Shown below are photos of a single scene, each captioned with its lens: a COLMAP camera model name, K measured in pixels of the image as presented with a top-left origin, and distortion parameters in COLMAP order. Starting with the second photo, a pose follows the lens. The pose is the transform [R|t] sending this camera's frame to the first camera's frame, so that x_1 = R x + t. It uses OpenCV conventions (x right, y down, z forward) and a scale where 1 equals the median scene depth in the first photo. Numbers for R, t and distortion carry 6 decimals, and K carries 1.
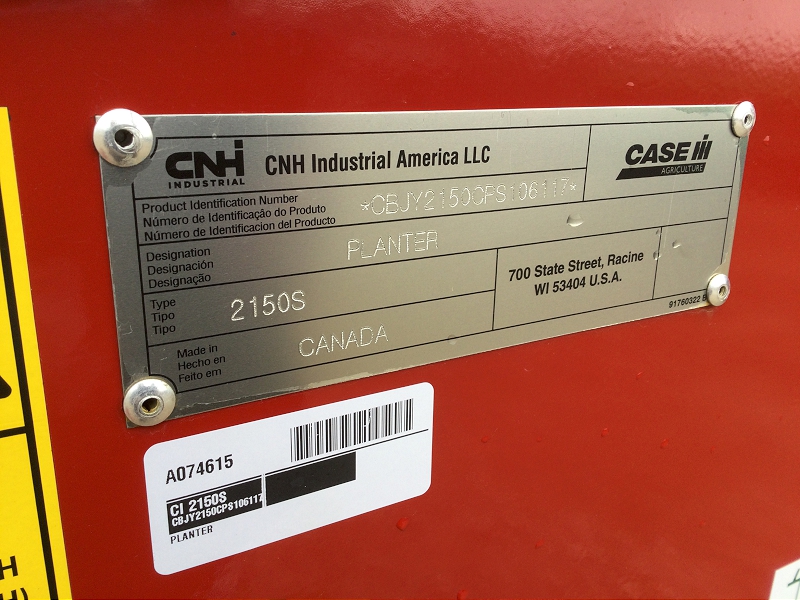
lens RADIAL K [[730.6, 0, 399.4], [0, 730.6, 299.6], [0, 0, 1]] dist [0.054305, -0.065798]
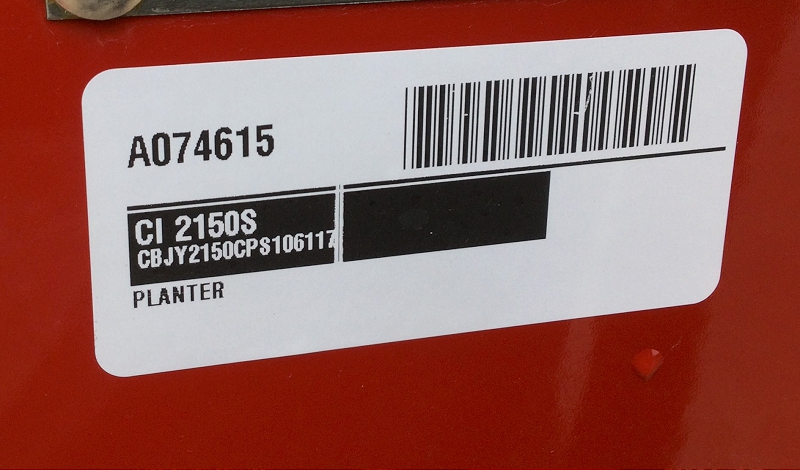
lens RADIAL K [[711.2, 0, 399.5], [0, 711.2, 234.9], [0, 0, 1]] dist [0.053949, -0.002250]
pose [[0.961897, 0.063896, -0.265842, -0.031869], [-0.082994, 0.994668, -0.061225, 0.294027], [0.260513, 0.080956, 0.962070, 0.594724]]
